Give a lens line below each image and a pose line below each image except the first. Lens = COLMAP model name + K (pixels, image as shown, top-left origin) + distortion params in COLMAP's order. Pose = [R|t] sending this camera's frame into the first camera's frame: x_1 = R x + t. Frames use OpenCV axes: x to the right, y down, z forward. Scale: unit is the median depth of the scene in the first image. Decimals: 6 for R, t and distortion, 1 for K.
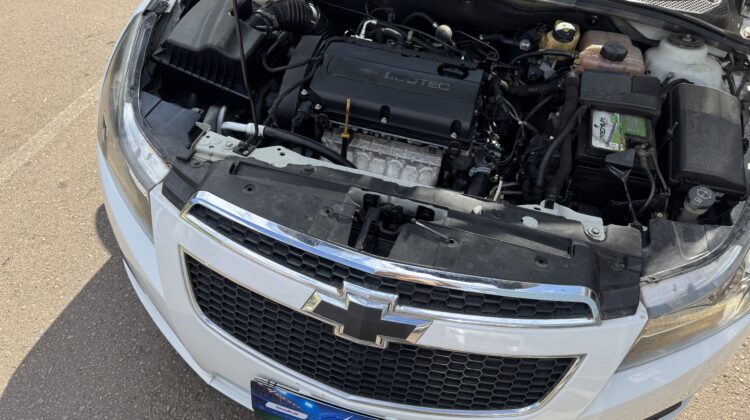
lens RADIAL K [[537.1, 0, 375.0], [0, 537.1, 210.0], [0, 0, 1]] dist [0.002415, -0.006755]
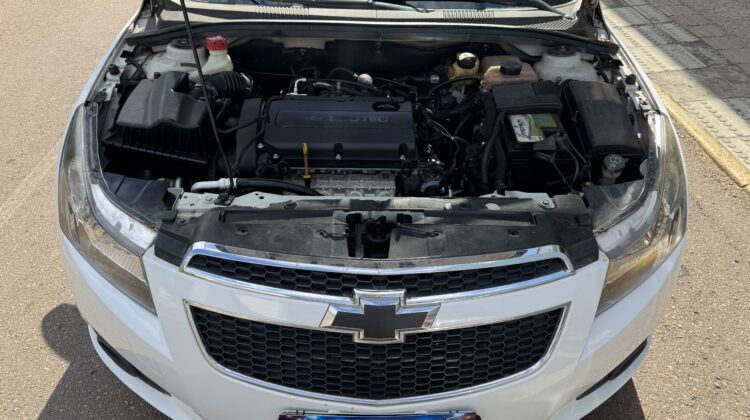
lens RADIAL K [[537.1, 0, 375.0], [0, 537.1, 210.0], [0, 0, 1]] dist [0.002415, -0.006755]
pose [[0.960125, -0.203985, 0.191181, -0.164875], [0.229392, 0.965702, -0.121649, 0.102597], [-0.159809, 0.160654, 0.973987, -0.079179]]
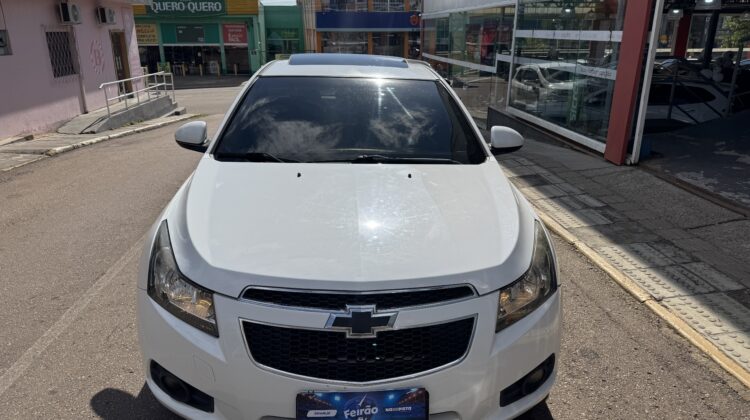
lens RADIAL K [[527.2, 0, 375.0], [0, 527.2, 210.0], [0, 0, 1]] dist [0.097304, -0.144419]
pose [[0.944939, -0.141570, 0.295040, -0.382802], [0.264720, 0.860726, -0.434826, 0.567537], [-0.192390, 0.488987, 0.850810, -0.596034]]
